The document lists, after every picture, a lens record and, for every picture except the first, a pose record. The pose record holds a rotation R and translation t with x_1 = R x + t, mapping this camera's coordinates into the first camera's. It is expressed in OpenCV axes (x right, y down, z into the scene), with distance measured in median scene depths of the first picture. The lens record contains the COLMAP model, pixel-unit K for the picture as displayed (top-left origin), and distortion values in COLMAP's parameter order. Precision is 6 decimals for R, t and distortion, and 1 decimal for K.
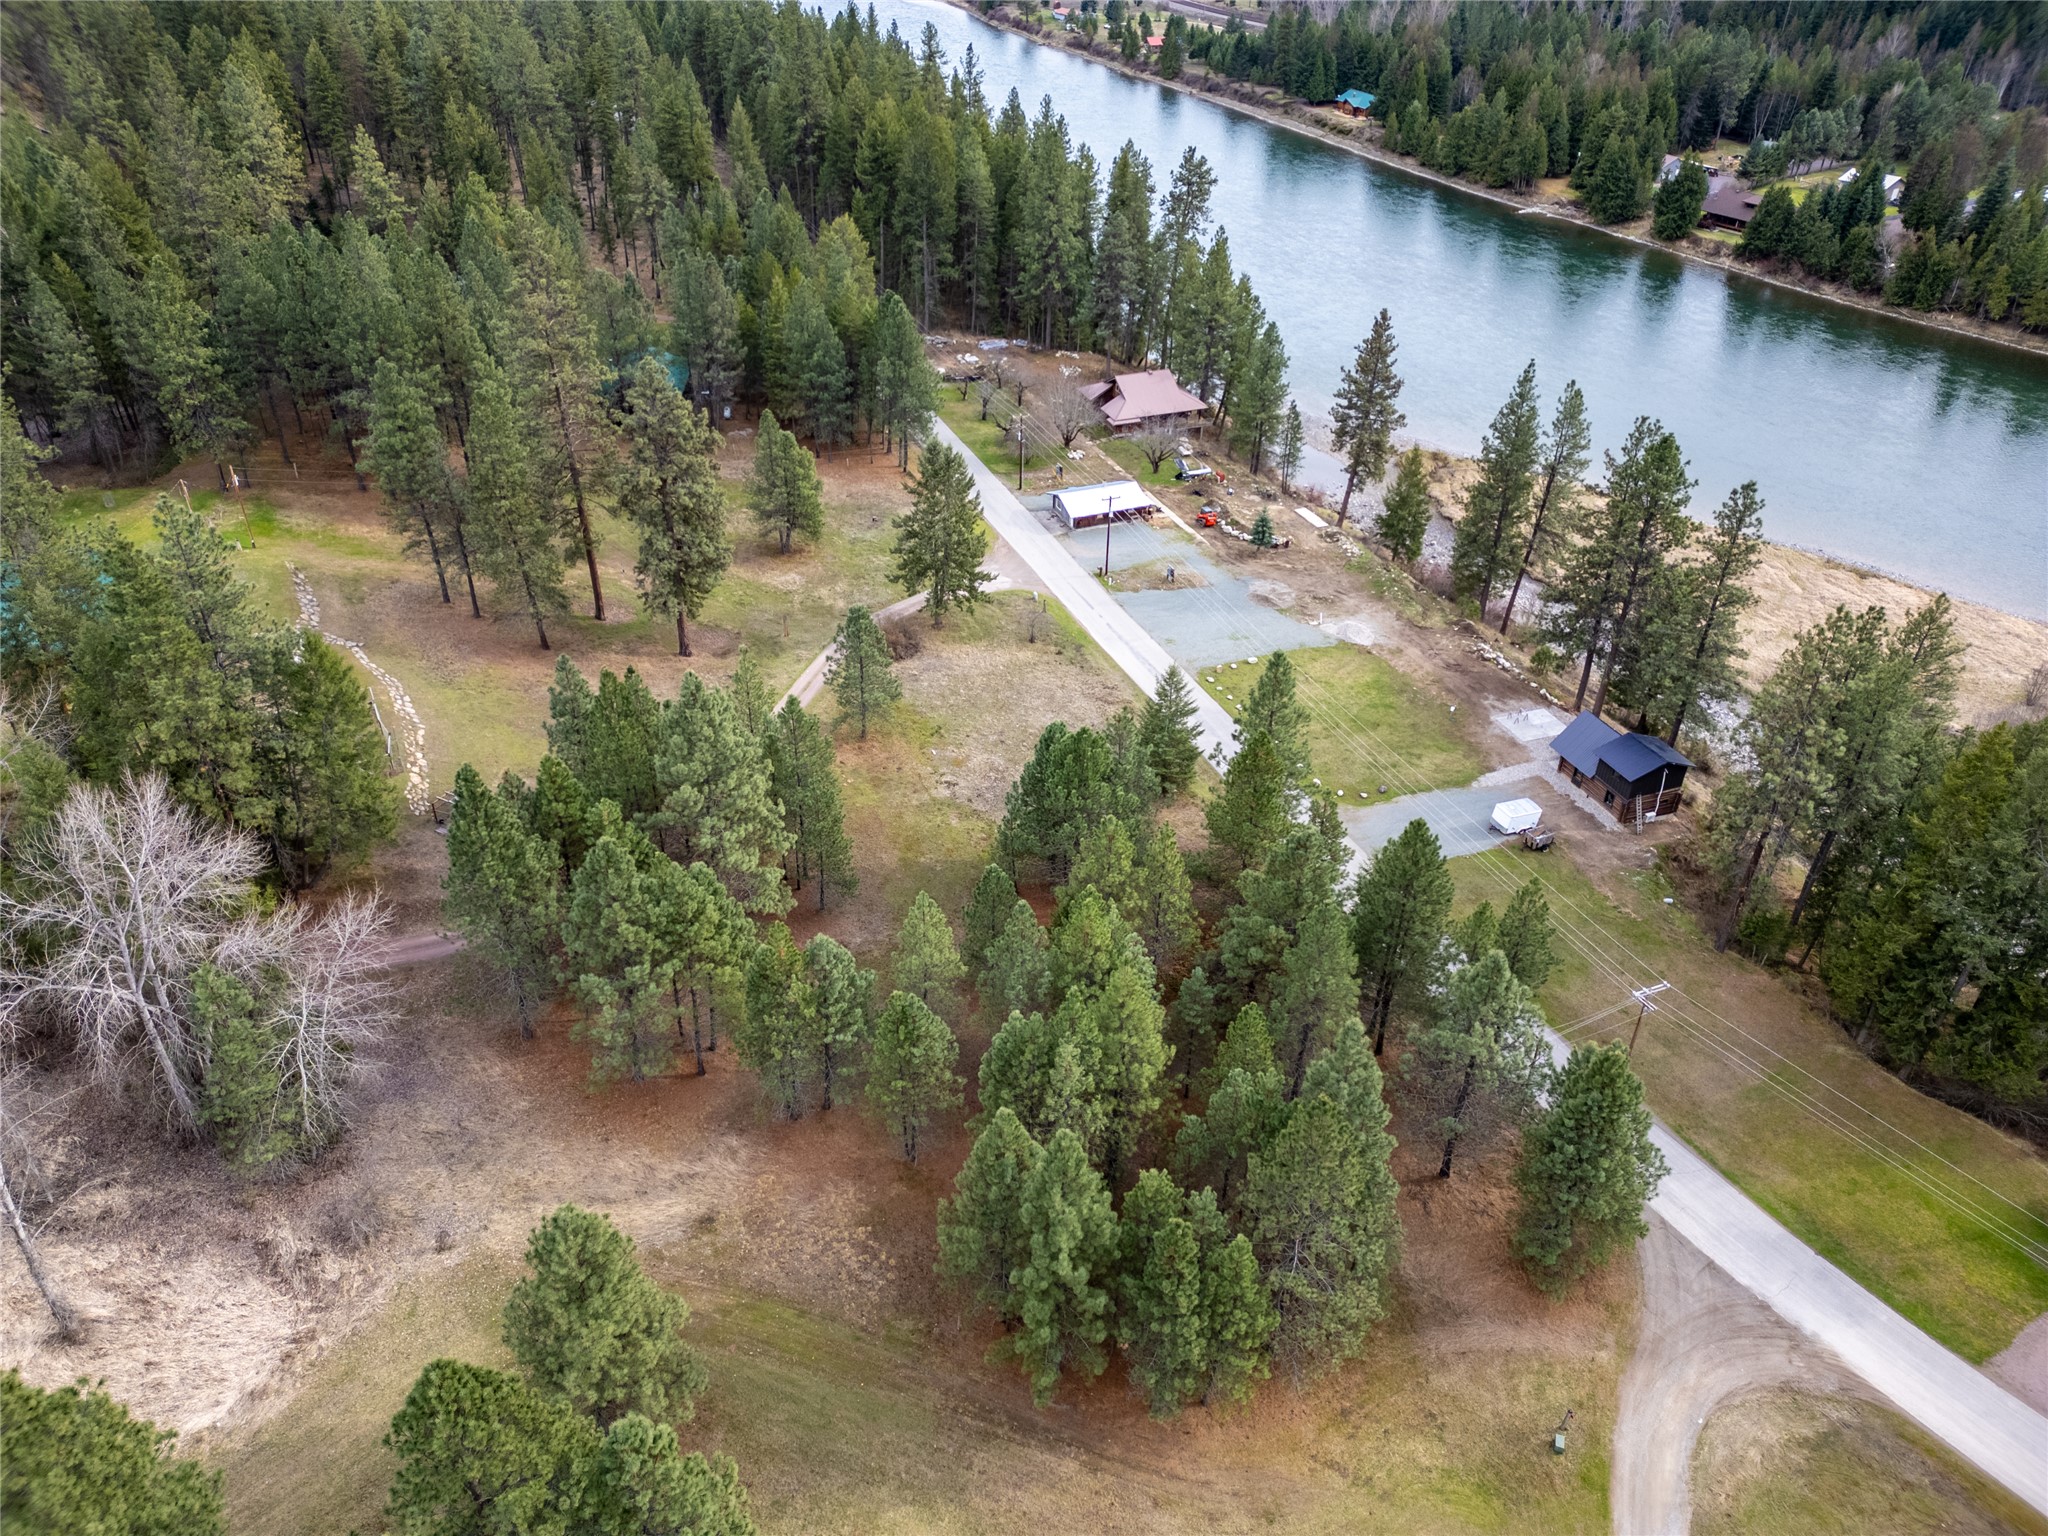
lens RADIAL K [[1422.4, 0, 1032.5], [0, 1422.4, 782.2], [0, 0, 1]] dist [0.078158, -0.075569]
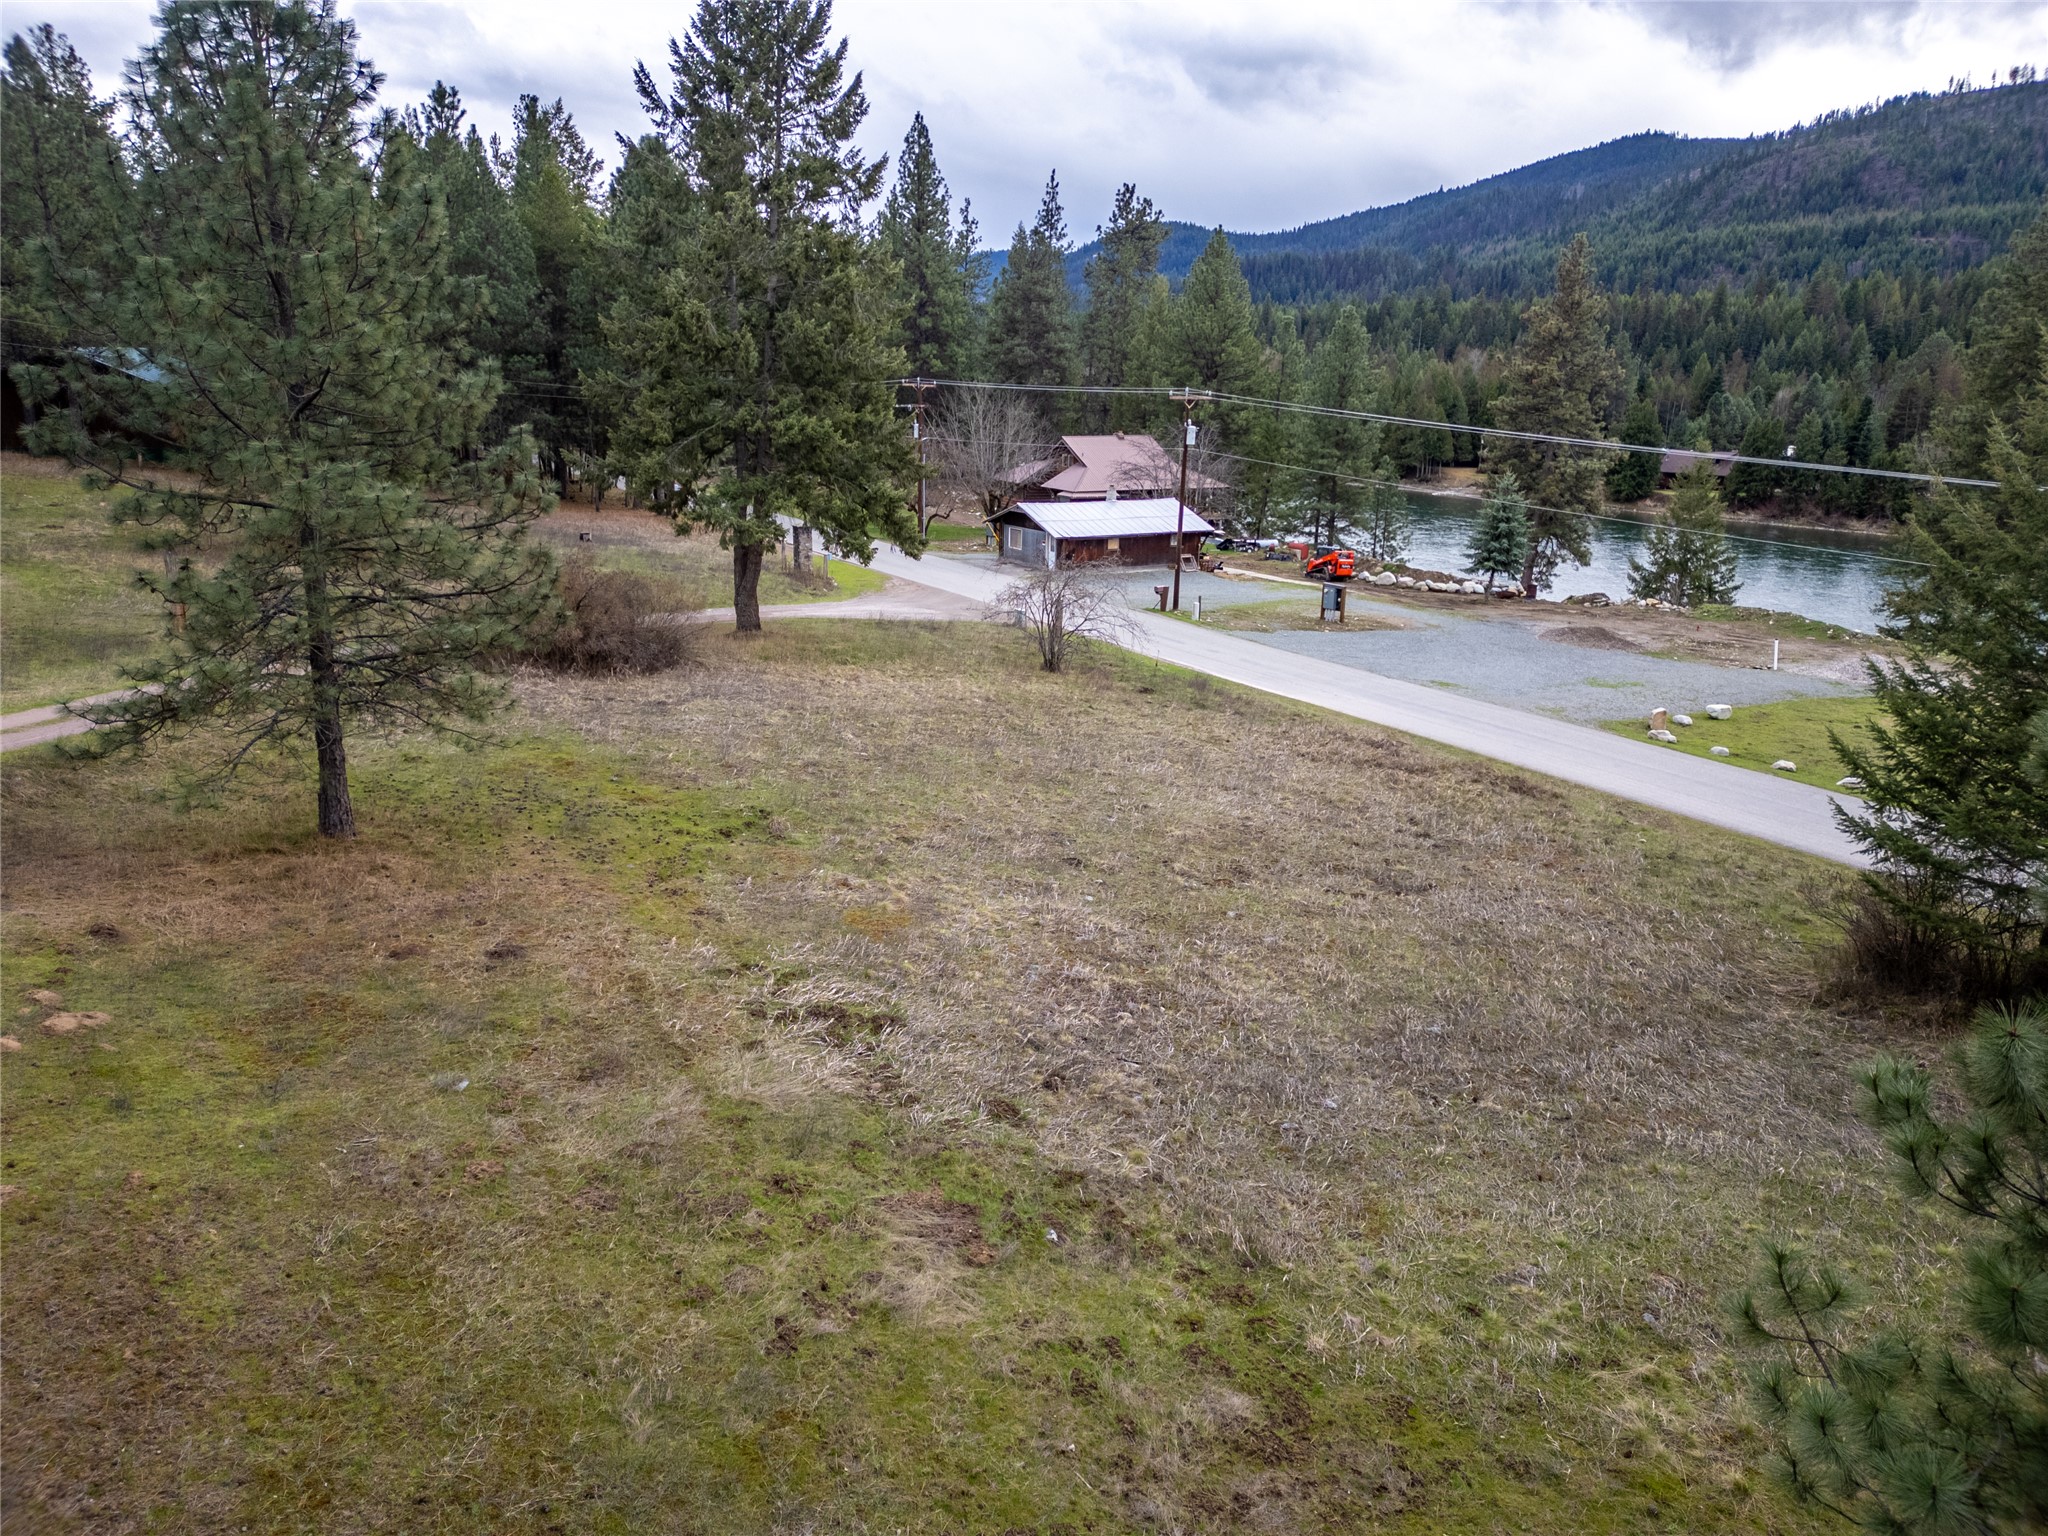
lens RADIAL K [[1429.1, 0, 1023.6], [0, 1429.1, 780.6], [0, 0, 1]] dist [0.071719, -0.064382]
pose [[0.990567, -0.030638, 0.133561, -0.049446], [0.070697, 0.949215, -0.306583, 0.020594], [-0.117385, 0.313133, 0.942427, 0.712233]]
